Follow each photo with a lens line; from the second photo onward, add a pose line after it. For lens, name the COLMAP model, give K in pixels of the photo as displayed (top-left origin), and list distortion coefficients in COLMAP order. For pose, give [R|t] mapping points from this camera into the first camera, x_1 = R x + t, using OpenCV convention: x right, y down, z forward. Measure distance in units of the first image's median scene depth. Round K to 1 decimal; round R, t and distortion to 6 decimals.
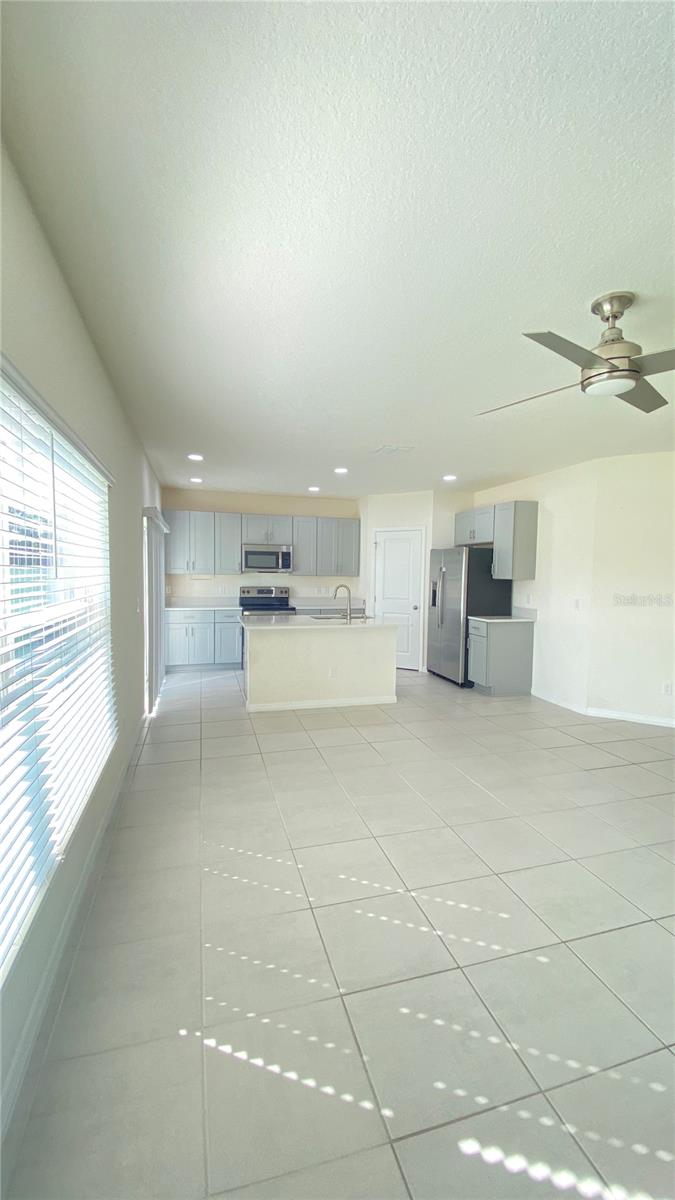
lens RADIAL K [[484.4, 0, 339.1], [0, 484.4, 602.4], [0, 0, 1]] dist [-0.005505, -0.009267]
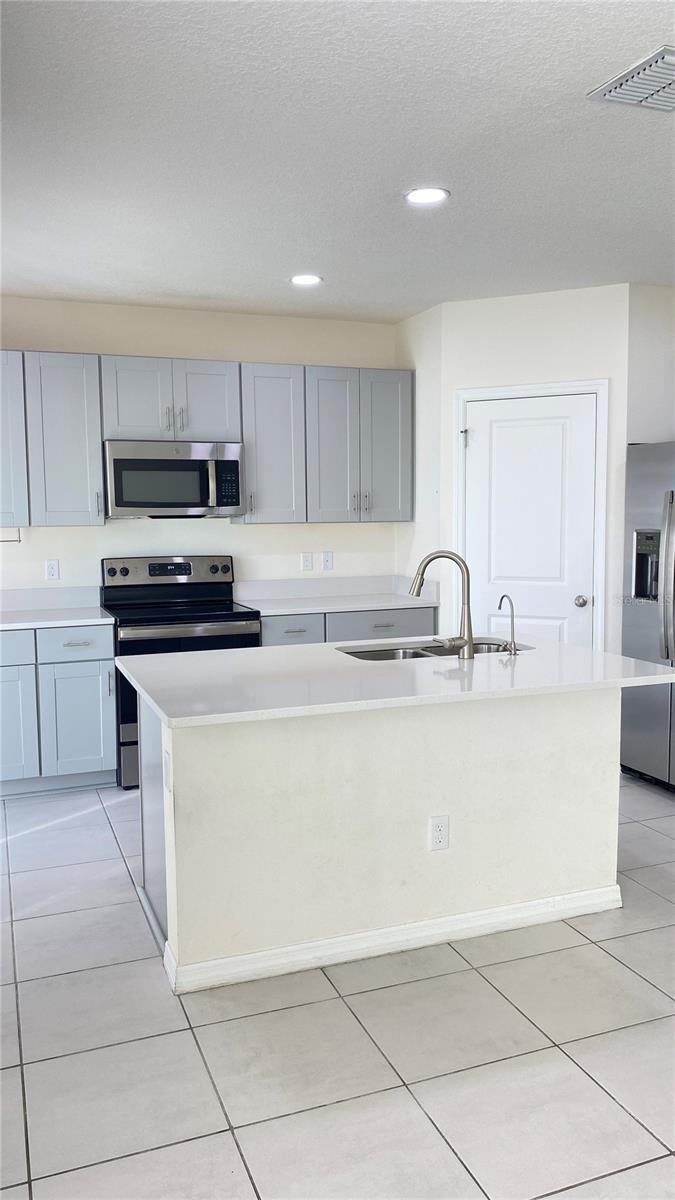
lens RADIAL K [[925.9, 0, 336.5], [0, 925.9, 599.9], [0, 0, 1]] dist [-0.005417, -0.001456]
pose [[0.996274, -0.032167, 0.080026, -0.110589], [0.029317, 0.998902, 0.036534, -0.027986], [-0.081113, -0.034052, 0.996123, 0.373894]]
